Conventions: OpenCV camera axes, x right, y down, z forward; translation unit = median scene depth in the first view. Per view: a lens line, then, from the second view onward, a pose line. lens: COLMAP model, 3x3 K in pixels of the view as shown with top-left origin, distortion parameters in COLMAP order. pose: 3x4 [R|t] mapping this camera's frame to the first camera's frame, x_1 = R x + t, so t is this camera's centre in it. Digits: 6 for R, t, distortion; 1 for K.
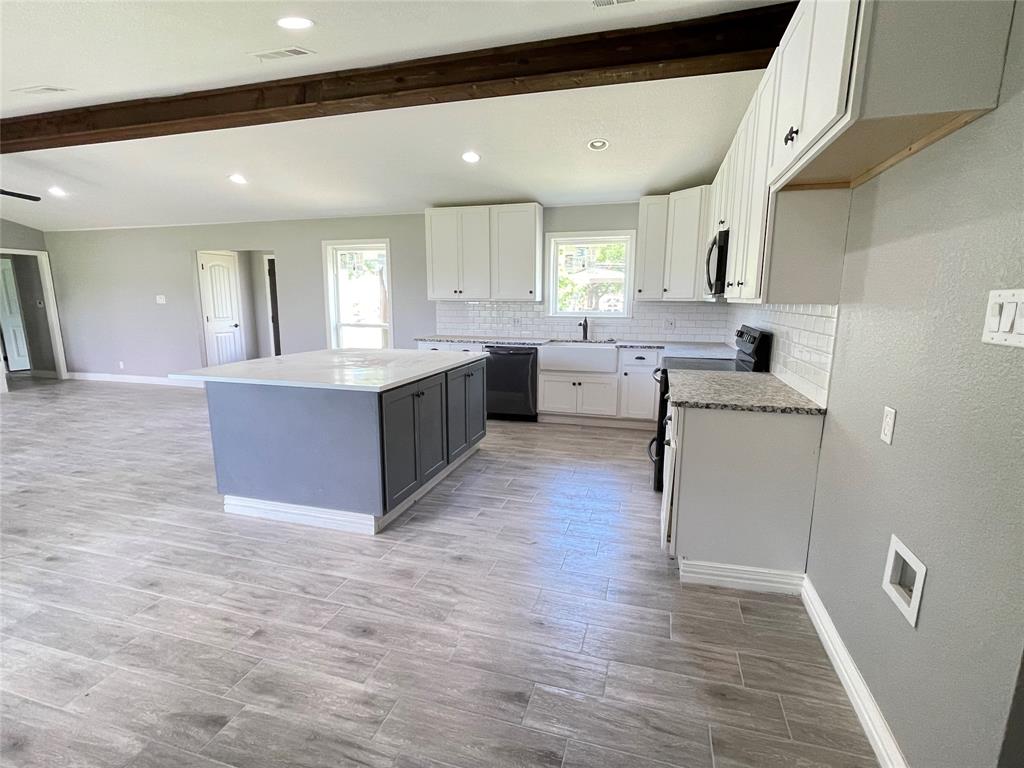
lens RADIAL K [[505.0, 0, 506.6], [0, 505.0, 390.8], [0, 0, 1]] dist [-0.003755, -0.000328]
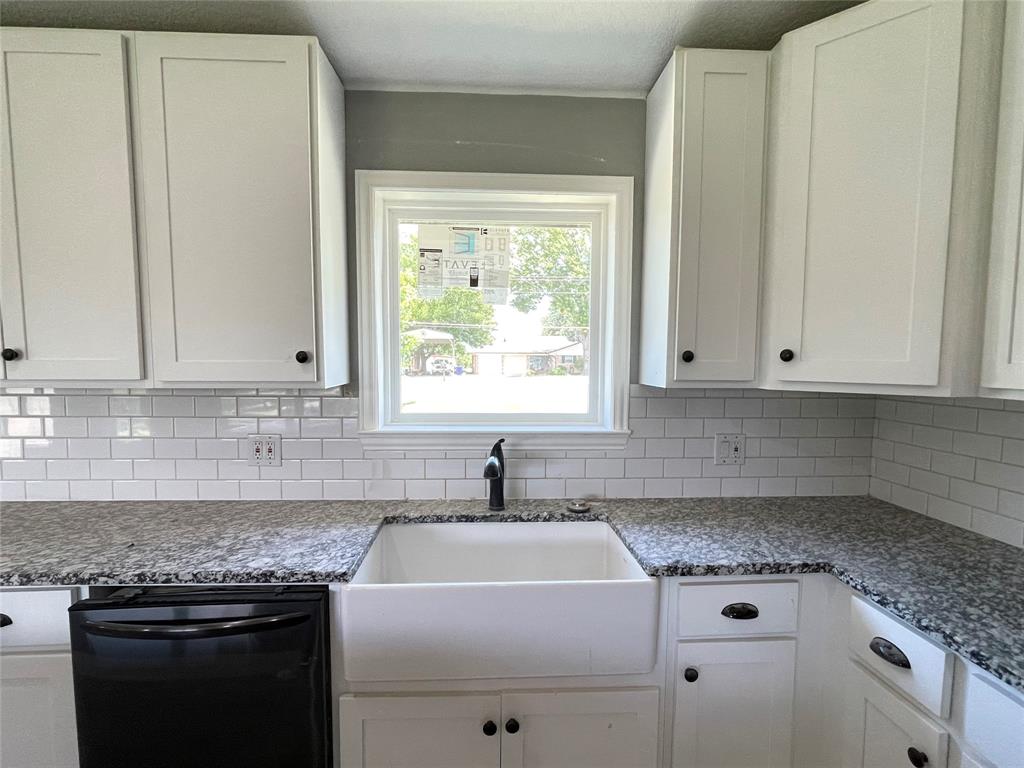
lens RADIAL K [[505.0, 0, 506.6], [0, 505.0, 390.8], [0, 0, 1]] dist [-0.003755, -0.000328]
pose [[0.941302, -0.017641, 0.337105, 0.057619], [0.057307, 0.992489, -0.108082, -0.139129], [-0.332666, 0.121056, 0.935243, 0.698623]]
